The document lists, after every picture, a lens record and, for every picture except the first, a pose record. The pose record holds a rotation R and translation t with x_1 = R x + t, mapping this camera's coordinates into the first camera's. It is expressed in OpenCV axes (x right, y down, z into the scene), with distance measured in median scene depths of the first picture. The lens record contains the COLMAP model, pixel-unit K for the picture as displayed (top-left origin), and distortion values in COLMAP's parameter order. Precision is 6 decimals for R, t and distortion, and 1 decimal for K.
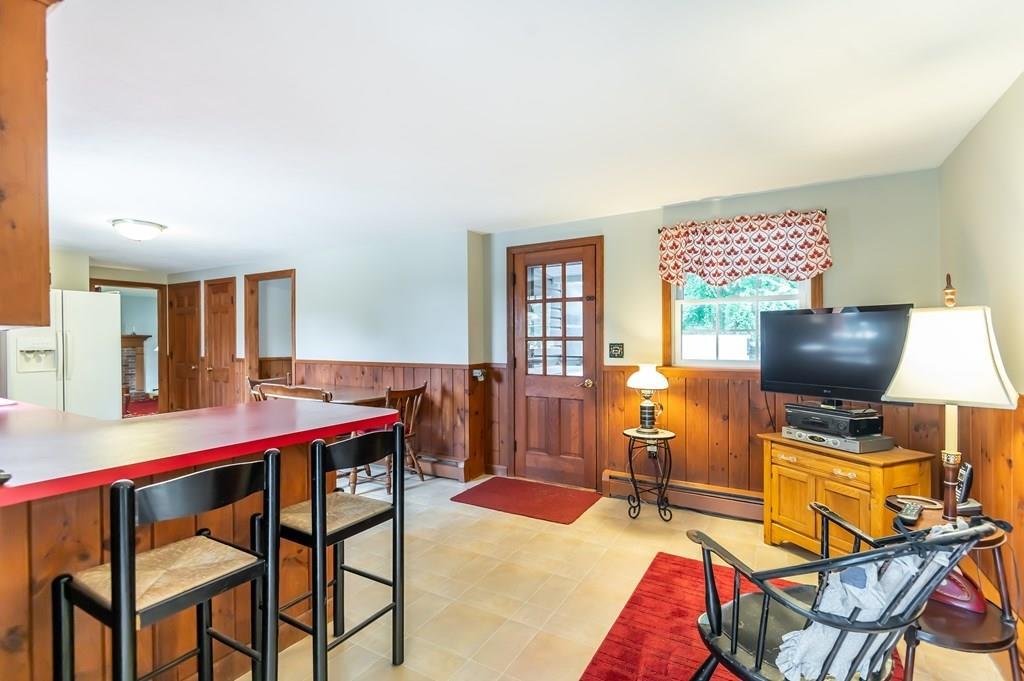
lens RADIAL K [[468.3, 0, 511.0], [0, 468.3, 342.5], [0, 0, 1]] dist [-0.001167, -0.004577]
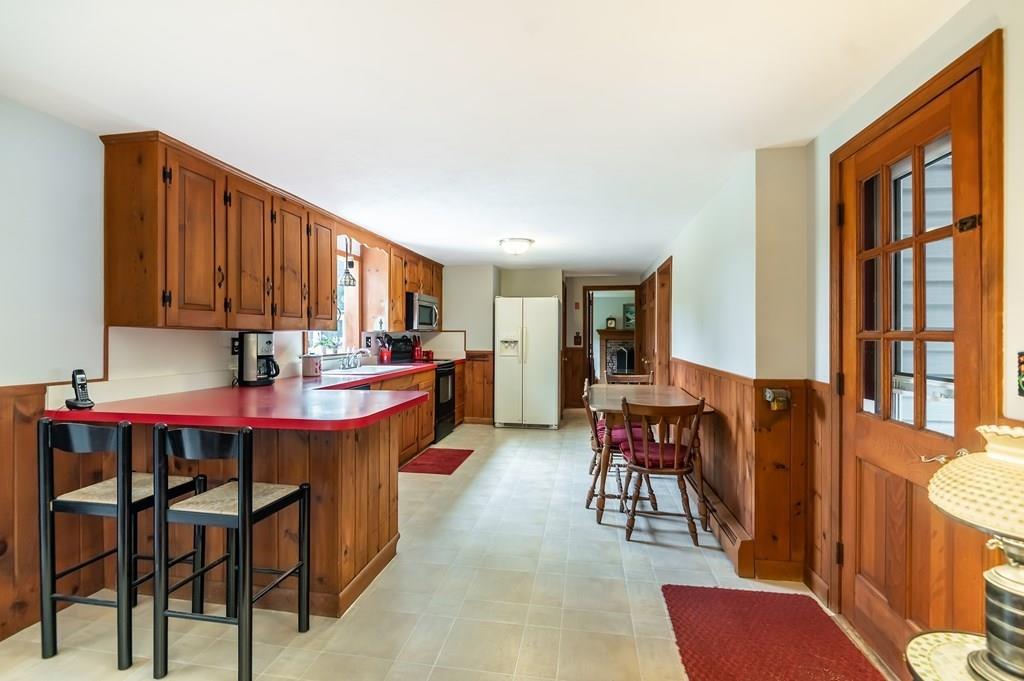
lens RADIAL K [[468.3, 0, 511.2], [0, 468.3, 332.0], [0, 0, 1]] dist [-0.001167, -0.004577]
pose [[0.354071, 0.000488, -0.935218, 0.346342], [-0.011085, 0.999932, -0.003675, -0.005816], [0.935153, 0.011668, 0.354053, 0.506232]]
